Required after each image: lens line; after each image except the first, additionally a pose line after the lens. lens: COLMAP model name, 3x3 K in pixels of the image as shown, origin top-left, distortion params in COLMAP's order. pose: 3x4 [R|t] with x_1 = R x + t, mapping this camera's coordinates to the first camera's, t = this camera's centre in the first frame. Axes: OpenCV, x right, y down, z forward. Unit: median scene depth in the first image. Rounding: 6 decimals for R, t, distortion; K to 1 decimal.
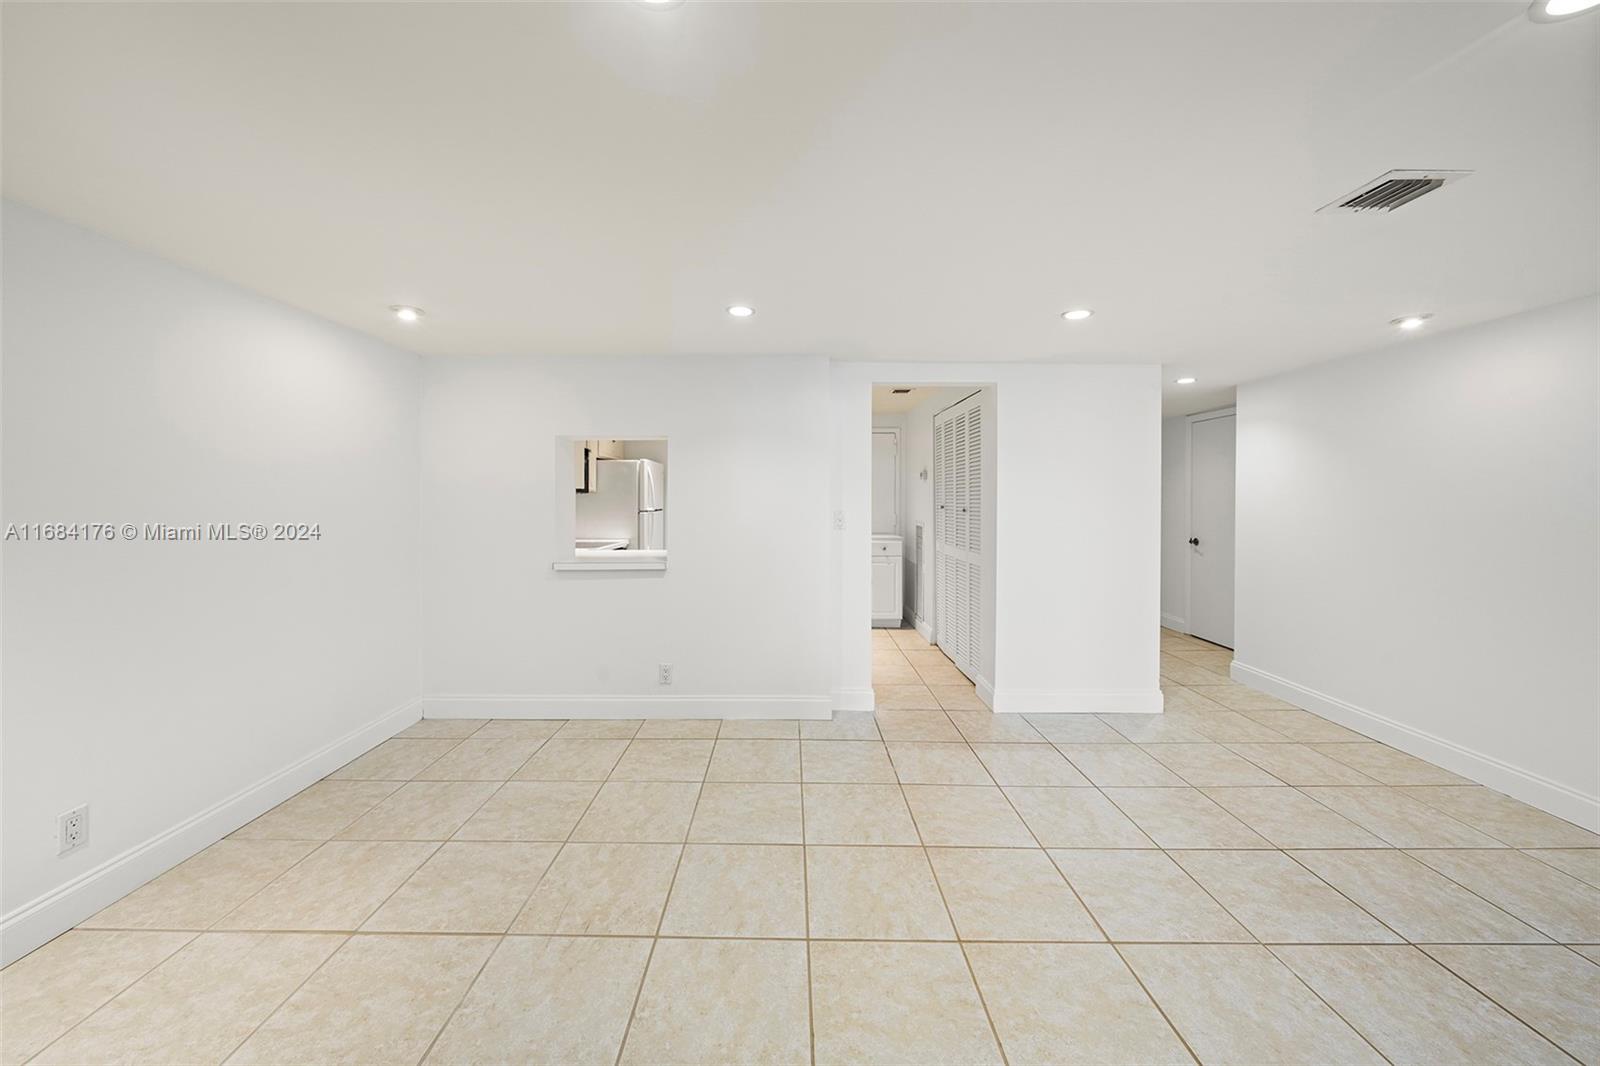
lens RADIAL K [[549.7, 0, 794.1], [0, 549.7, 501.2], [0, 0, 1]] dist [-0.006668, -0.000047]
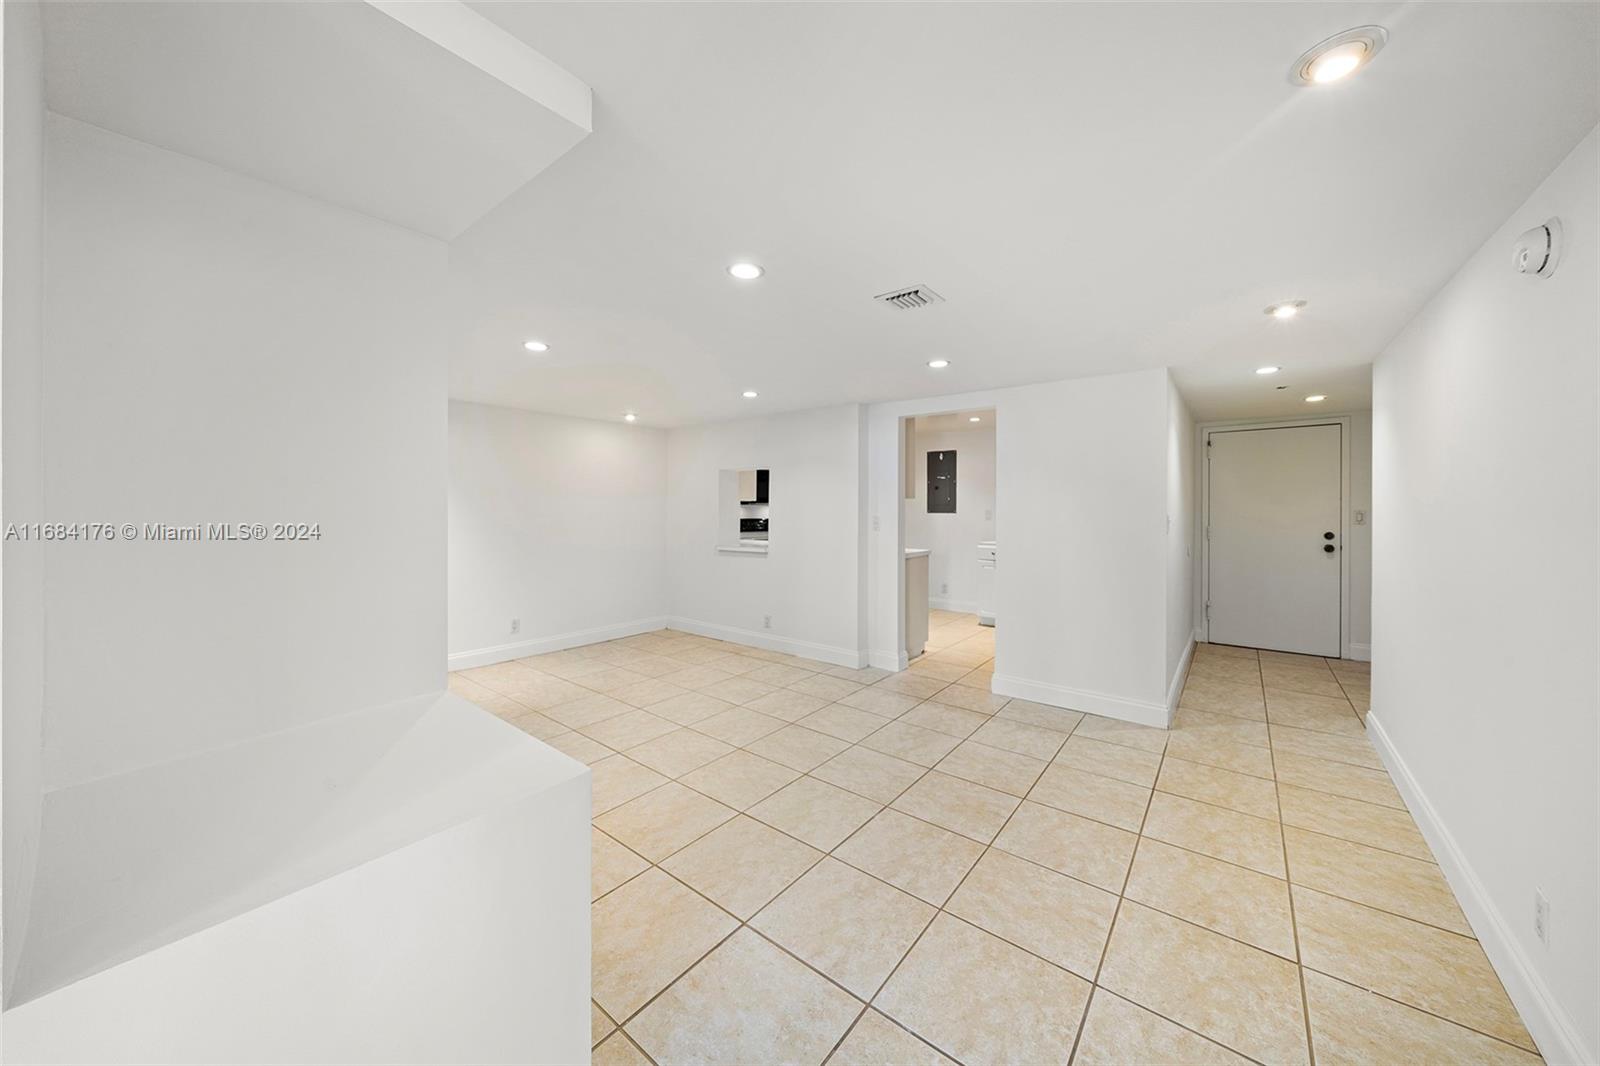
lens RADIAL K [[549.7, 0, 794.1], [0, 549.7, 501.2], [0, 0, 1]] dist [-0.006668, -0.000047]
pose [[0.781768, -0.009869, -0.623491, 0.827707], [-0.001311, 0.999847, -0.017470, 0.006929], [0.623568, 0.014475, 0.781635, -0.170776]]
